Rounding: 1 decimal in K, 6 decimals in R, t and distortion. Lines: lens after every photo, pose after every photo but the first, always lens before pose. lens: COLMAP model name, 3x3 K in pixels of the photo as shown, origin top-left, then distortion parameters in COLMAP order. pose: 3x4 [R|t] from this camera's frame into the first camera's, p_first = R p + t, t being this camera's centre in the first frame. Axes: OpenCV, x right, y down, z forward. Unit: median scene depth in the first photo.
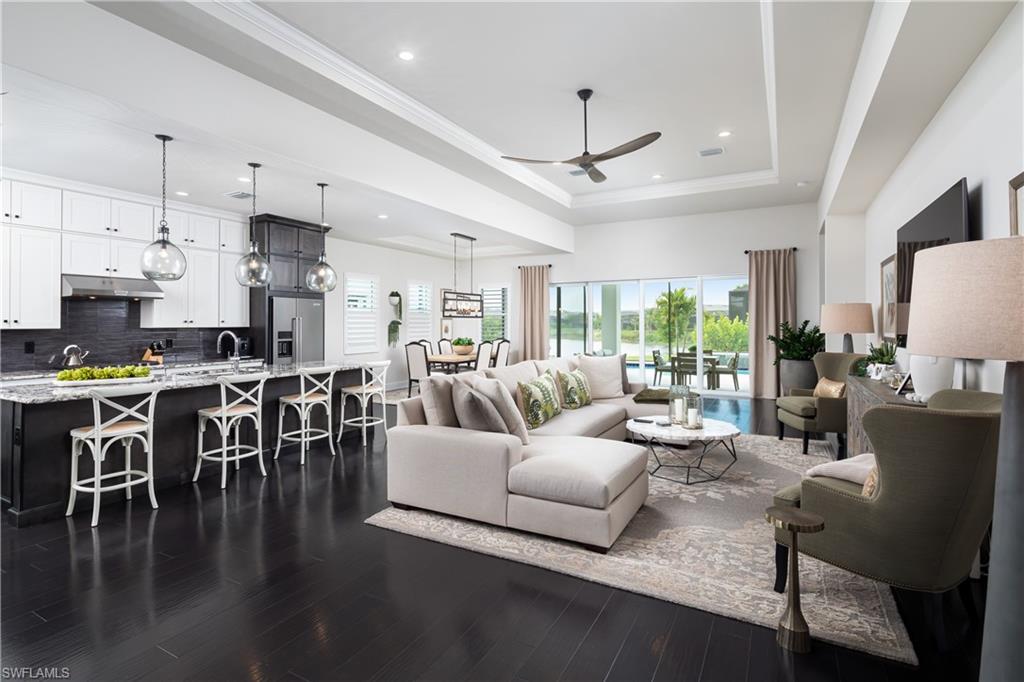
lens RADIAL K [[494.7, 0, 514.6], [0, 494.7, 318.9], [0, 0, 1]] dist [-0.001023, -0.000420]
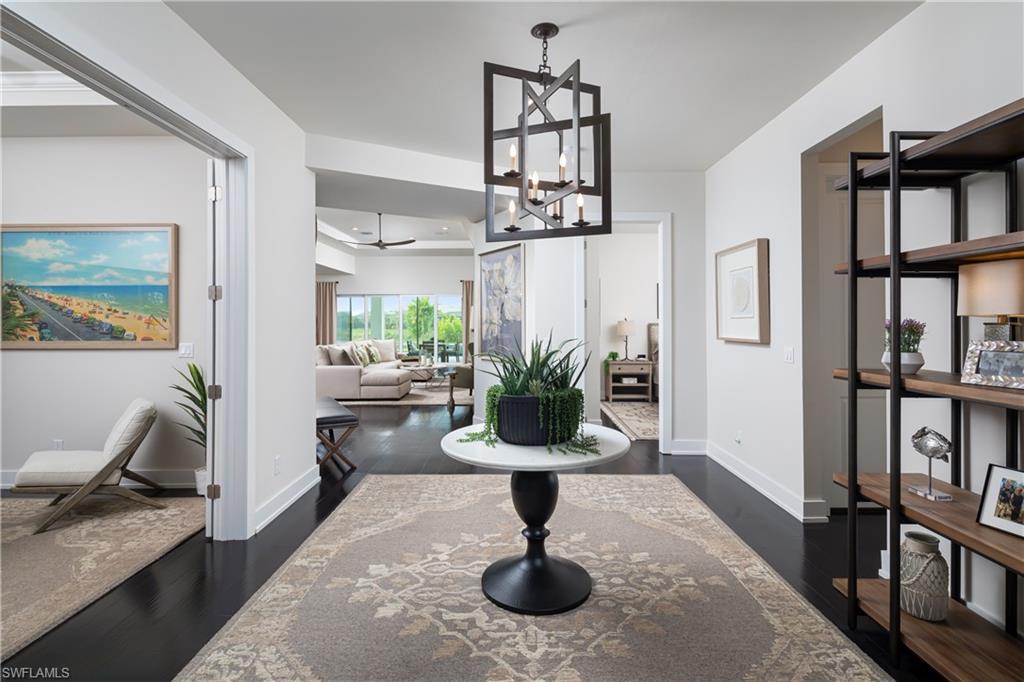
lens RADIAL K [[471.8, 0, 495.8], [0, 471.8, 323.6], [0, 0, 1]] dist [-0.000363, -0.000044]
pose [[0.891718, -0.000562, 0.452590, -0.229979], [-0.004079, 0.999949, 0.009278, -0.005580], [-0.452572, -0.010119, 0.891670, -0.712792]]
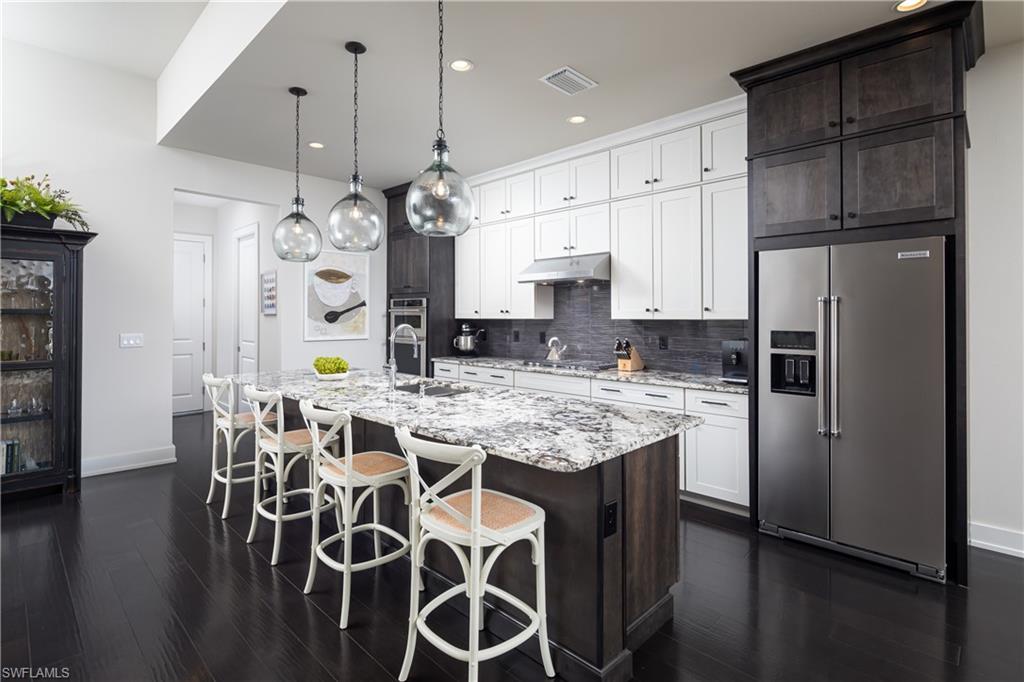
lens RADIAL K [[494.7, 0, 514.6], [0, 494.7, 318.9], [0, 0, 1]] dist [-0.001023, -0.000420]
pose [[-0.284750, 0.005177, -0.958588, -0.007032], [0.011088, 0.999936, 0.002107, 0.012515], [0.958538, -0.010029, -0.284789, 0.938701]]
